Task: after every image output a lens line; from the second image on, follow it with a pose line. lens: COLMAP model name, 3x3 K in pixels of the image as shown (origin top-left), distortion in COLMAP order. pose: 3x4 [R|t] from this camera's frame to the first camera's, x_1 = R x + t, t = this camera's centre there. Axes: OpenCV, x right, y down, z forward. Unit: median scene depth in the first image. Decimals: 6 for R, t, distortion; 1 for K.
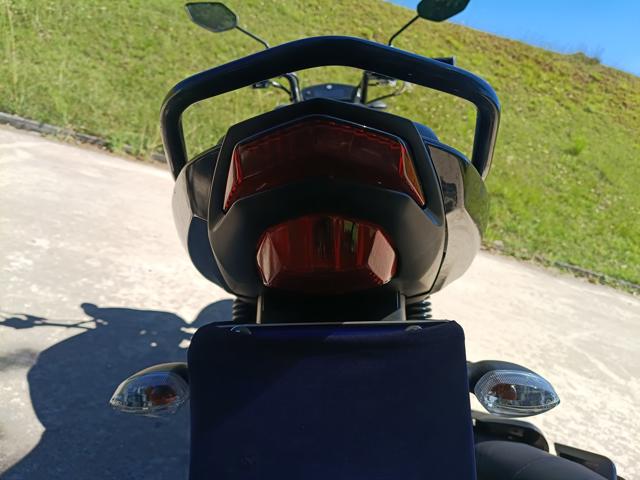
lens RADIAL K [[487.5, 0, 320.0], [0, 487.5, 240.0], [0, 0, 1]] dist [-0.046633, -0.000696]
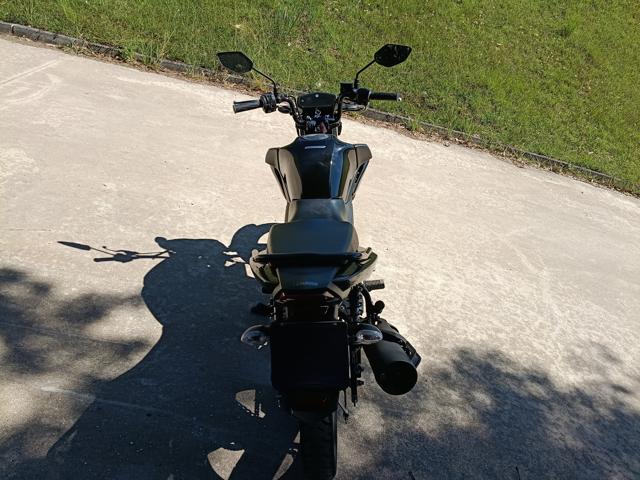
lens RADIAL K [[487.5, 0, 320.0], [0, 487.5, 240.0], [0, 0, 1]] dist [-0.046633, -0.000696]
pose [[0.999827, -0.017492, -0.006262, 0.013115], [0.018556, 0.957028, 0.289400, -0.144522], [0.000930, -0.289466, 0.957188, -0.221611]]
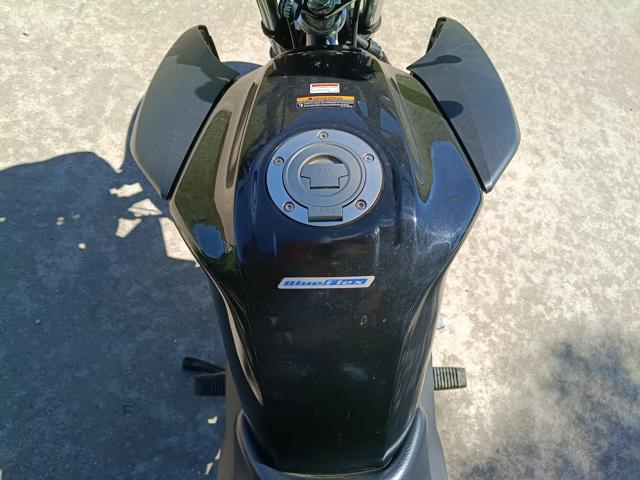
lens RADIAL K [[487.5, 0, 320.0], [0, 487.5, 240.0], [0, 0, 1]] dist [-0.046633, -0.000696]
pose [[0.999278, -0.030452, 0.022723, 0.002417], [-0.002375, 0.546808, 0.837254, -0.187890], [-0.037921, -0.836704, 0.546341, 0.269778]]
